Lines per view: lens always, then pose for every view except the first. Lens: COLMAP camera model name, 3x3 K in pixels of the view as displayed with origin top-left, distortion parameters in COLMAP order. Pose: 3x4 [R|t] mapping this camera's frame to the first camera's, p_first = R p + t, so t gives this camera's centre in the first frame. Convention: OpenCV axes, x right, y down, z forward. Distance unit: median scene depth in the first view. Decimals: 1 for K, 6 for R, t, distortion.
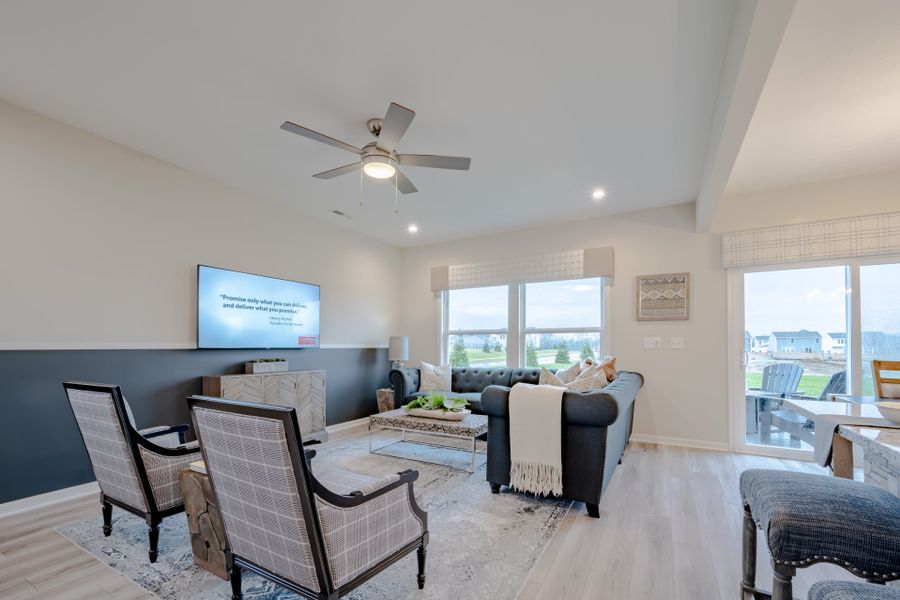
lens RADIAL K [[378.2, 0, 456.5], [0, 378.2, 341.0], [0, 0, 1]] dist [-0.000513, -0.000139]
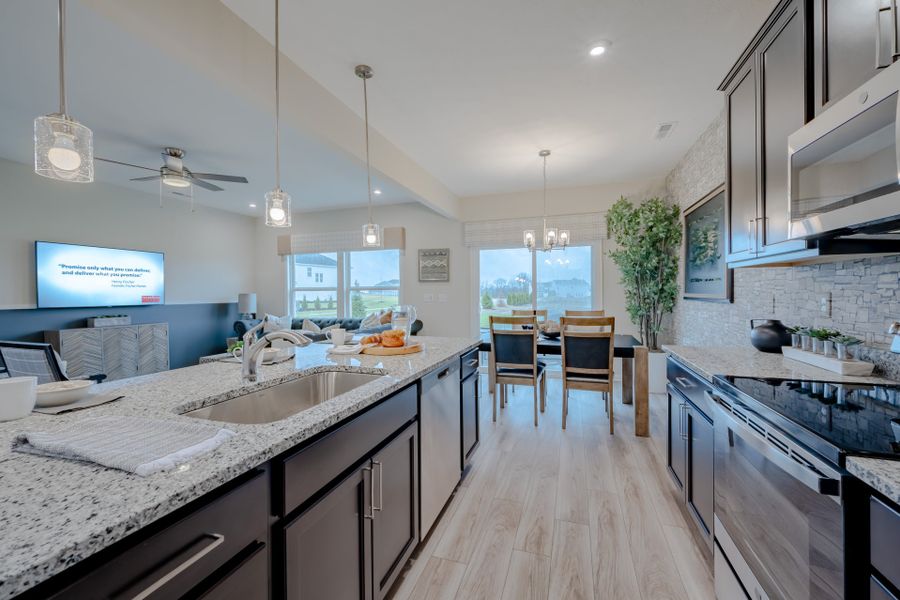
lens RADIAL K [[368.3, 0, 450.0], [0, 368.3, 300.0], [0, 0, 1]] dist [0.001935, -0.000070]
pose [[0.983639, -0.013347, 0.179658, 0.375685], [0.007663, 0.999449, 0.032297, -0.031852], [-0.179990, -0.030392, 0.983199, -0.379182]]
